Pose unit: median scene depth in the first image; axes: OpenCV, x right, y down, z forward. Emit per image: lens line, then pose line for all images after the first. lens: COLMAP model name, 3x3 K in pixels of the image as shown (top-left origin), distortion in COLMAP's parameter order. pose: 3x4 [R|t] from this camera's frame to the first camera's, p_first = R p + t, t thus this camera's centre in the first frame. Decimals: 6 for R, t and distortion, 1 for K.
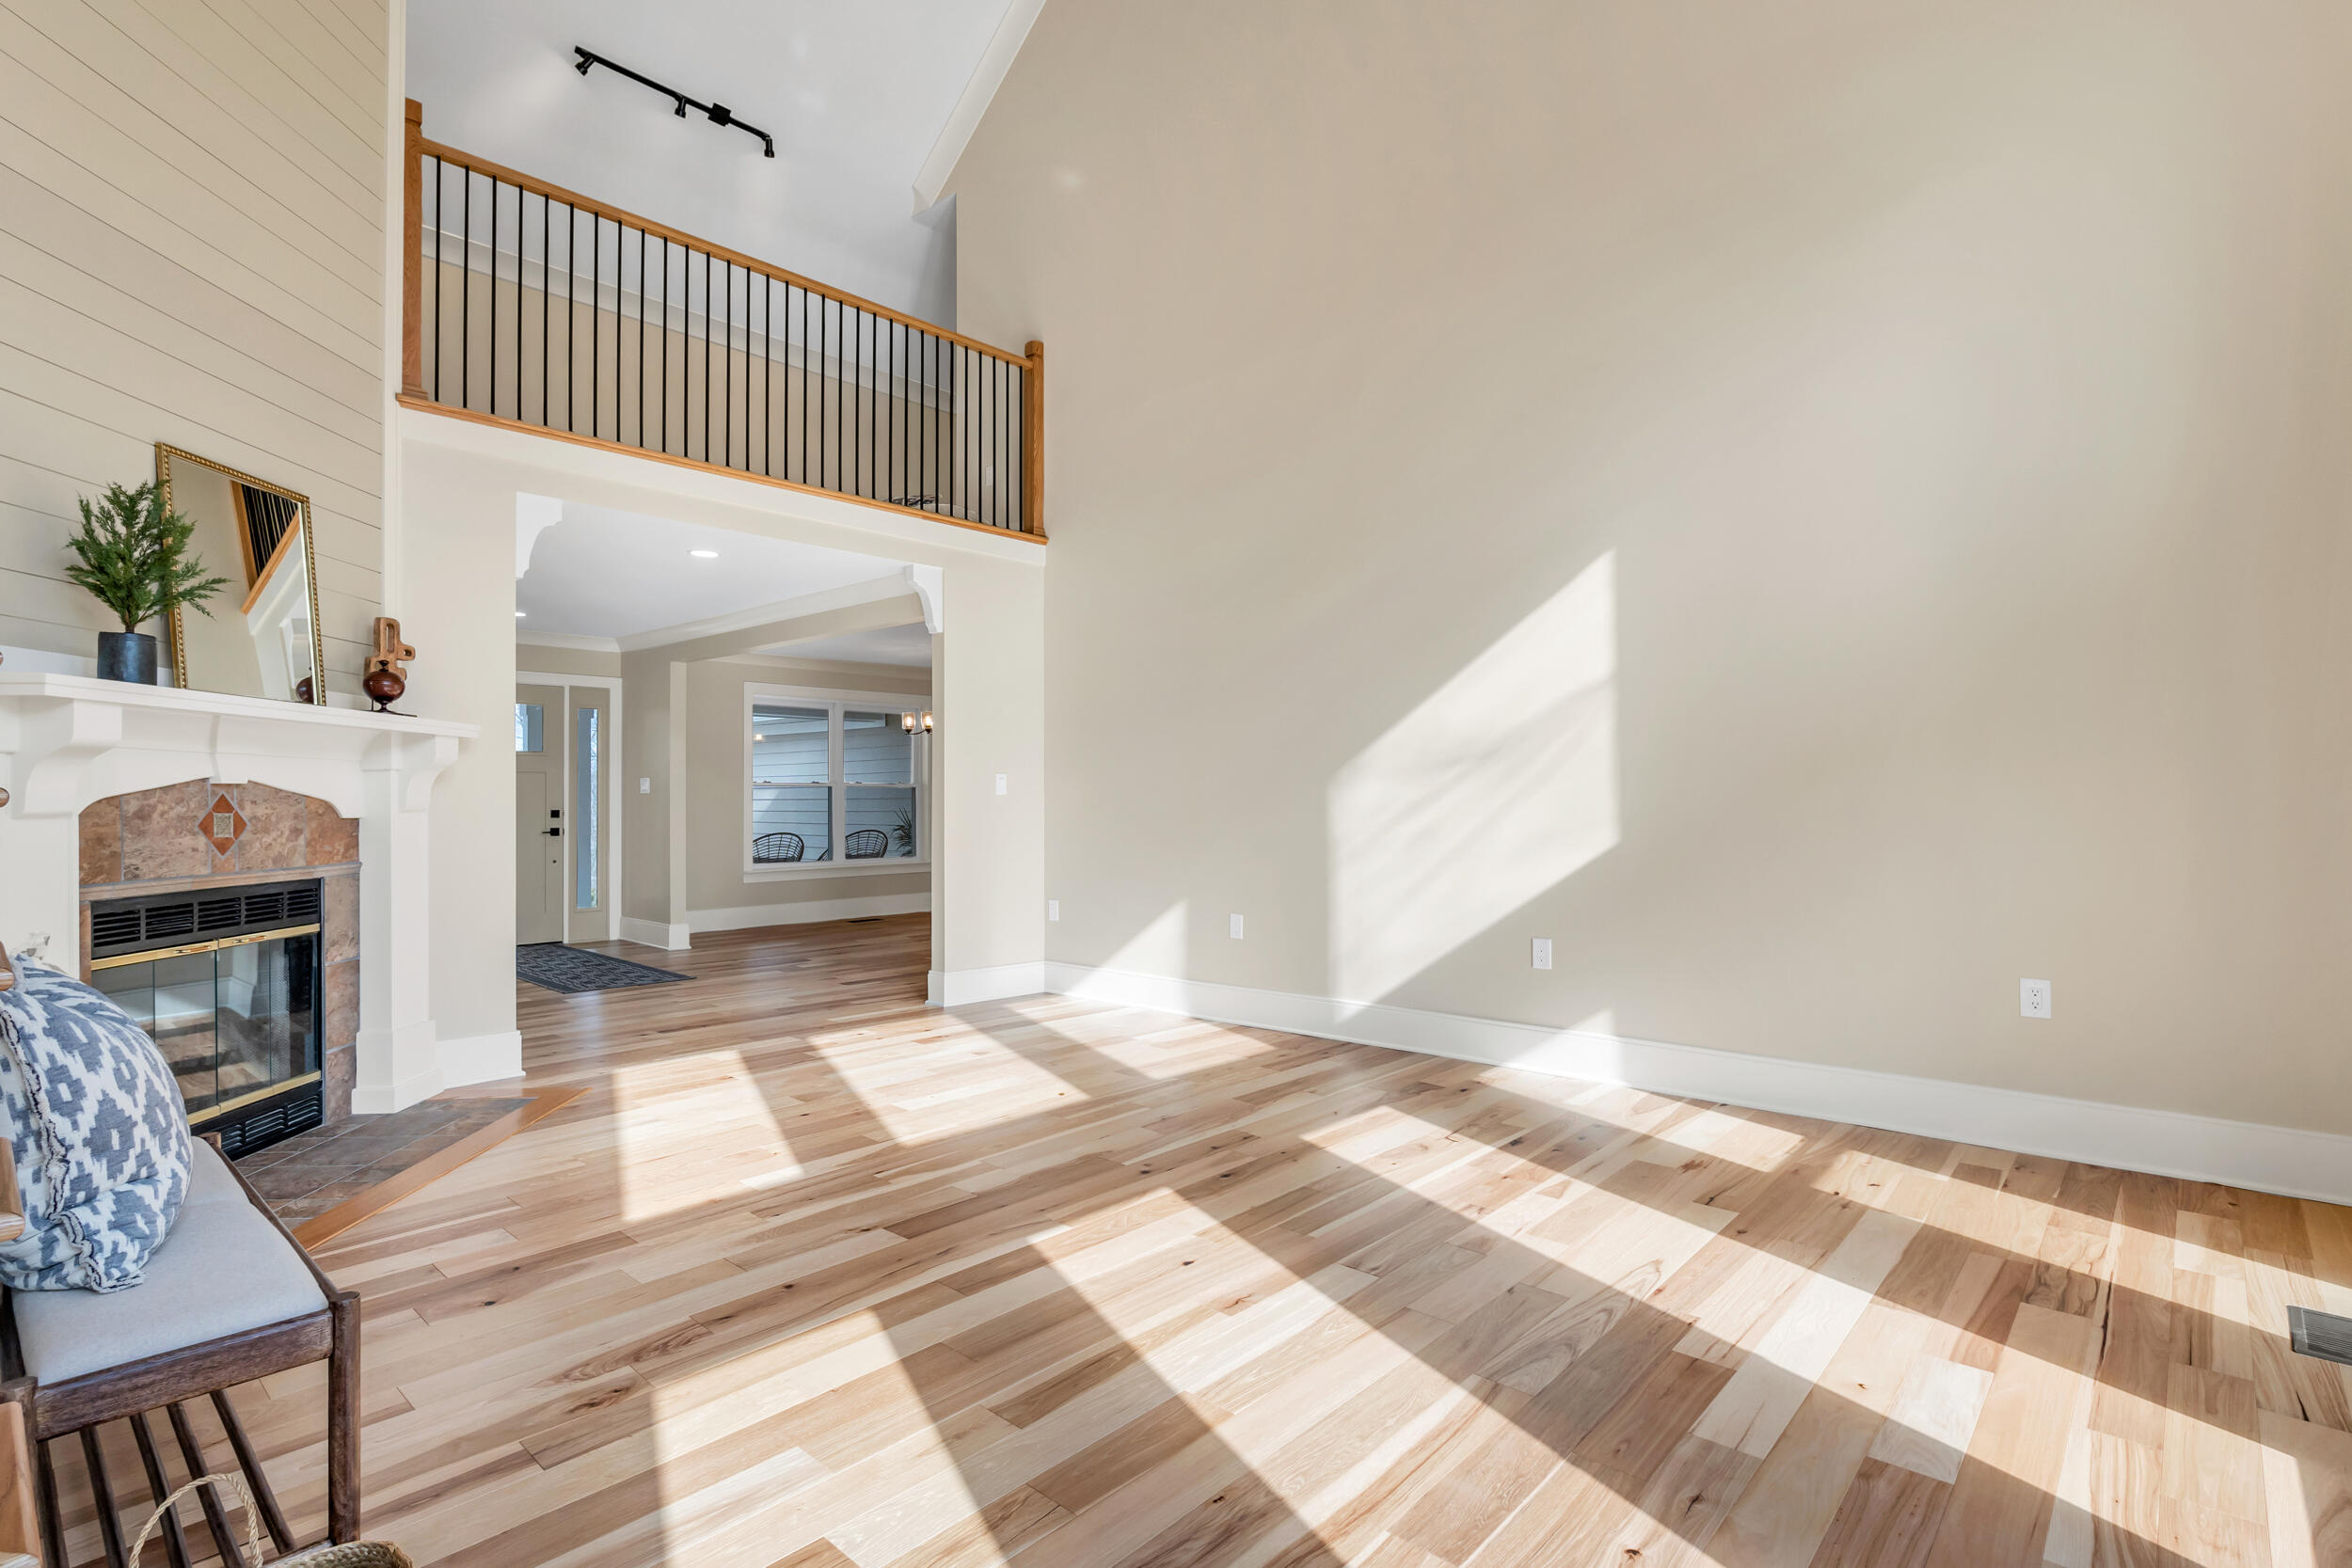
lens RADIAL K [[1112.9, 0, 1171.5], [0, 1112.9, 804.7], [0, 0, 1]] dist [-0.003044, -0.000062]
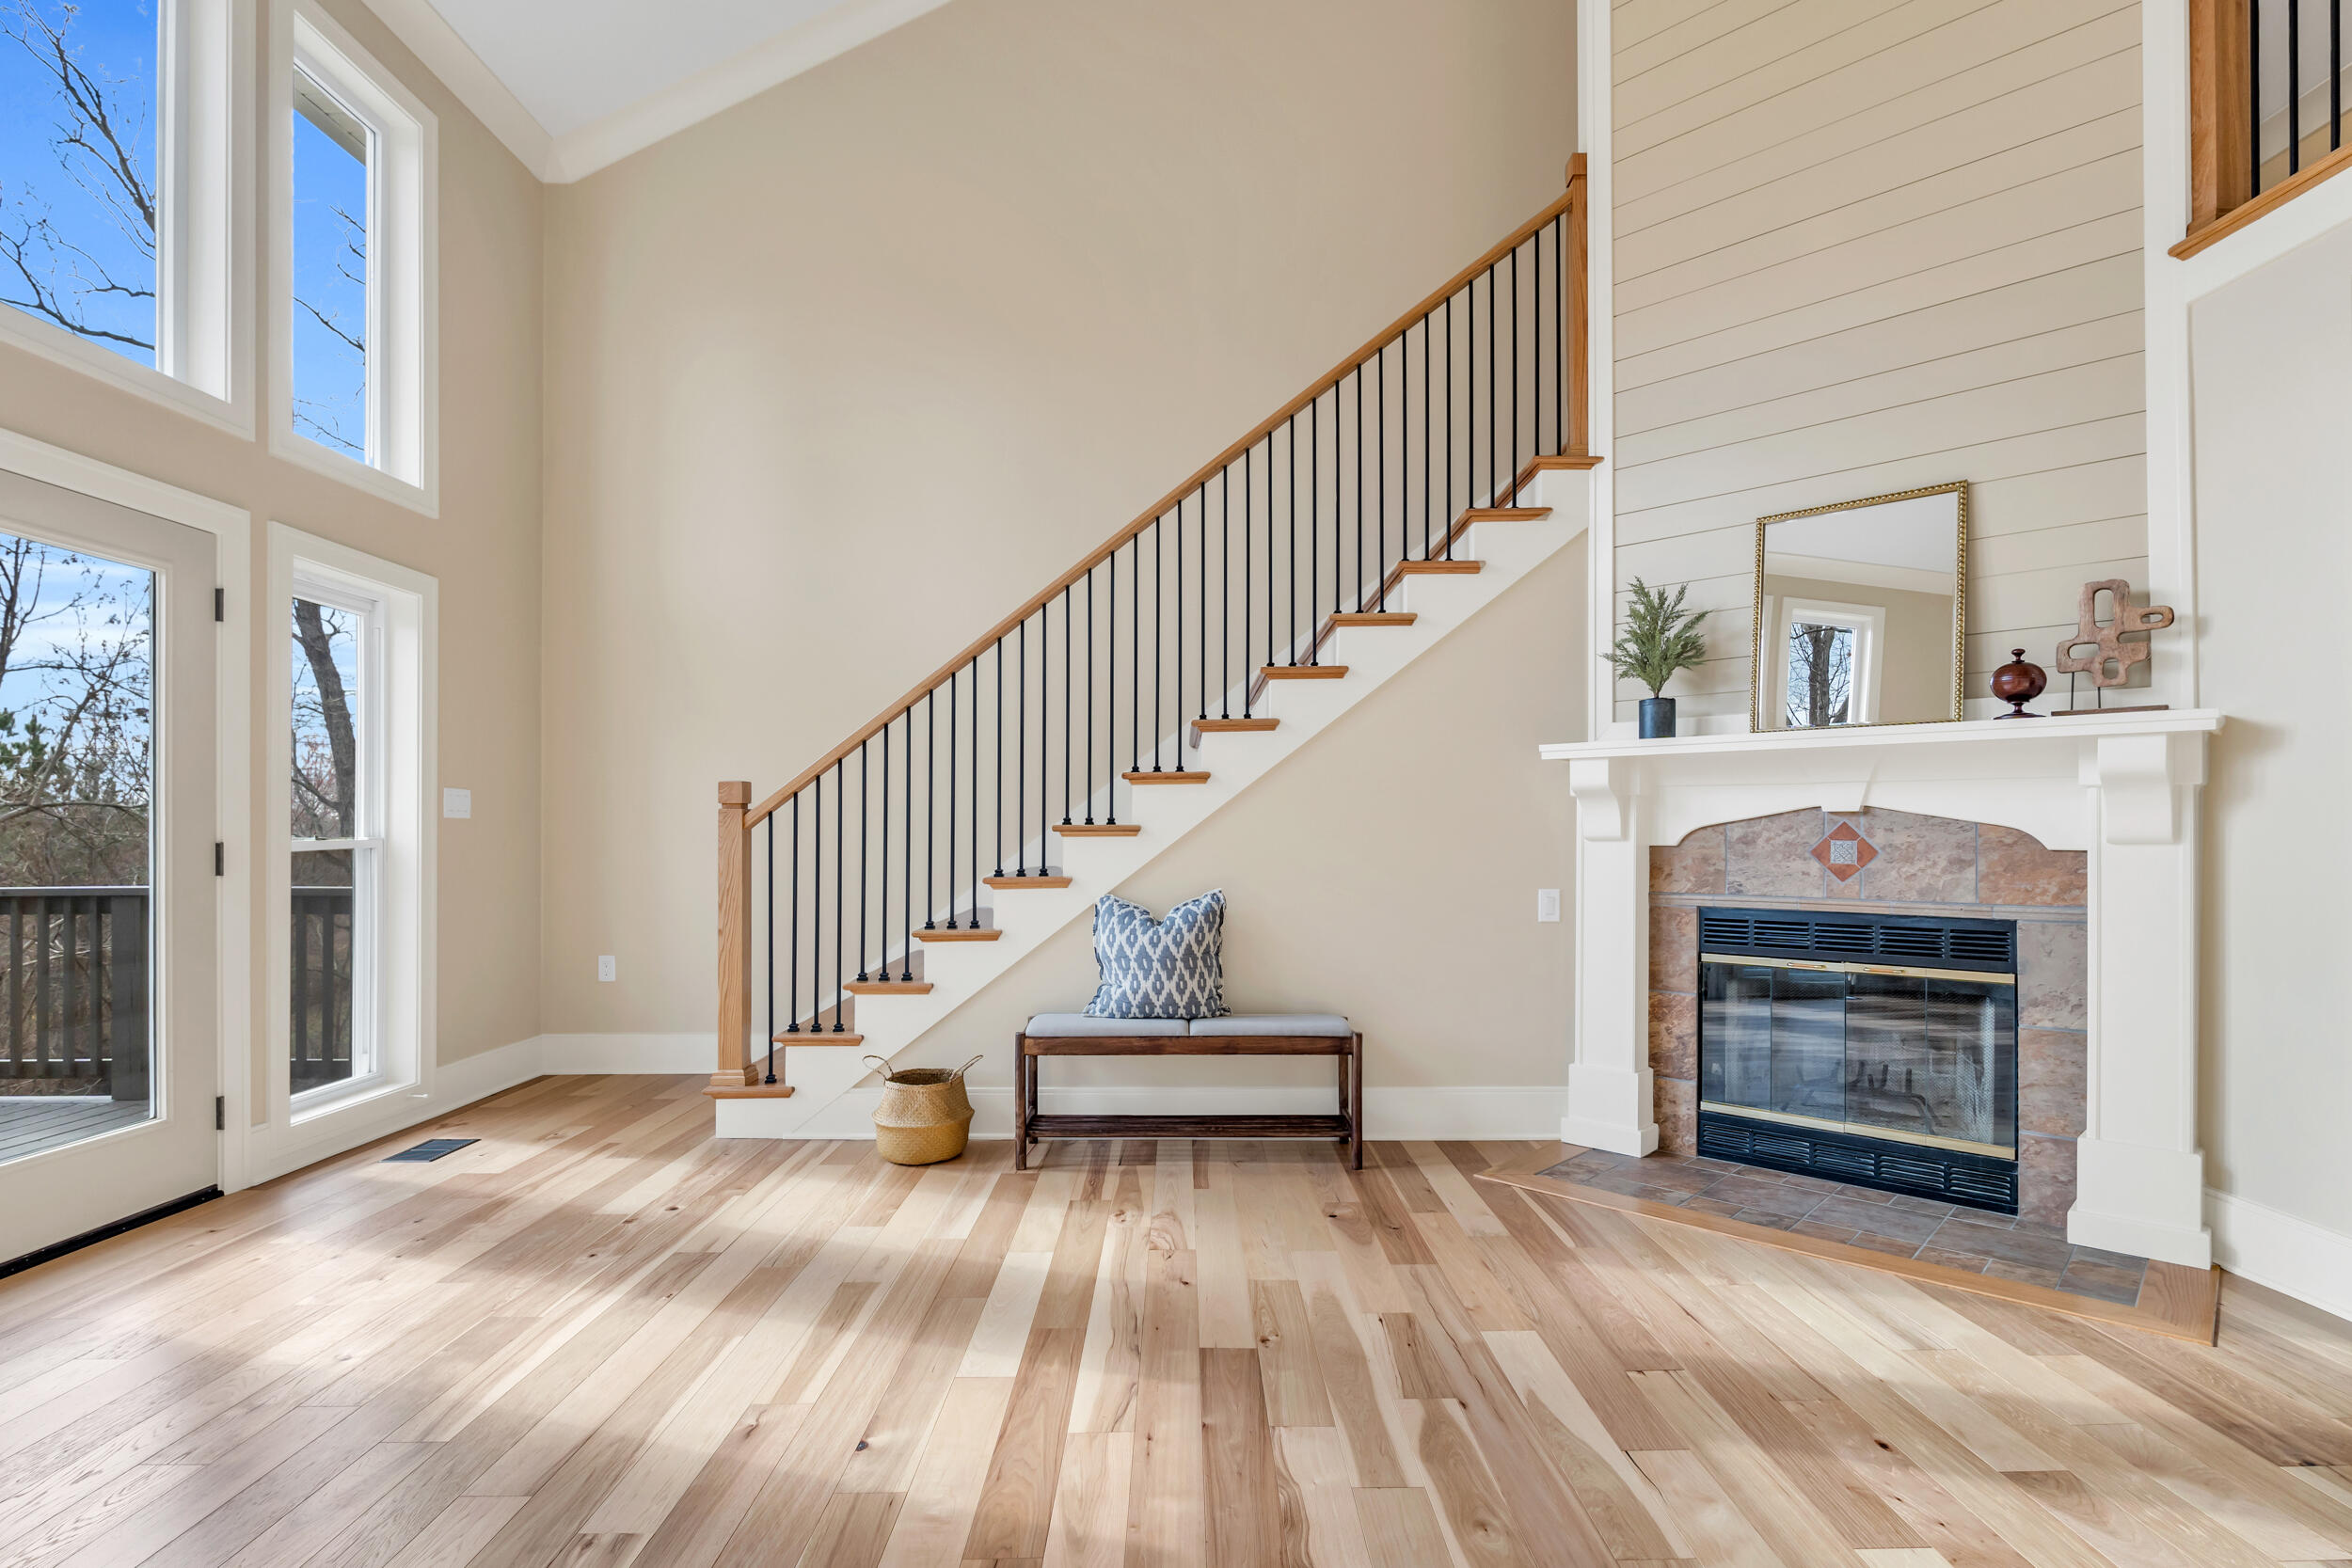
lens RADIAL K [[1070.3, 0, 1180.1], [0, 1070.3, 823.7], [0, 0, 1]] dist [-0.001099, -0.000028]
pose [[-0.733479, 0.001499, -0.679710, 0.259219], [0.001969, 0.999998, 0.000080, -0.008755], [0.679709, -0.001280, -0.733480, 1.247115]]
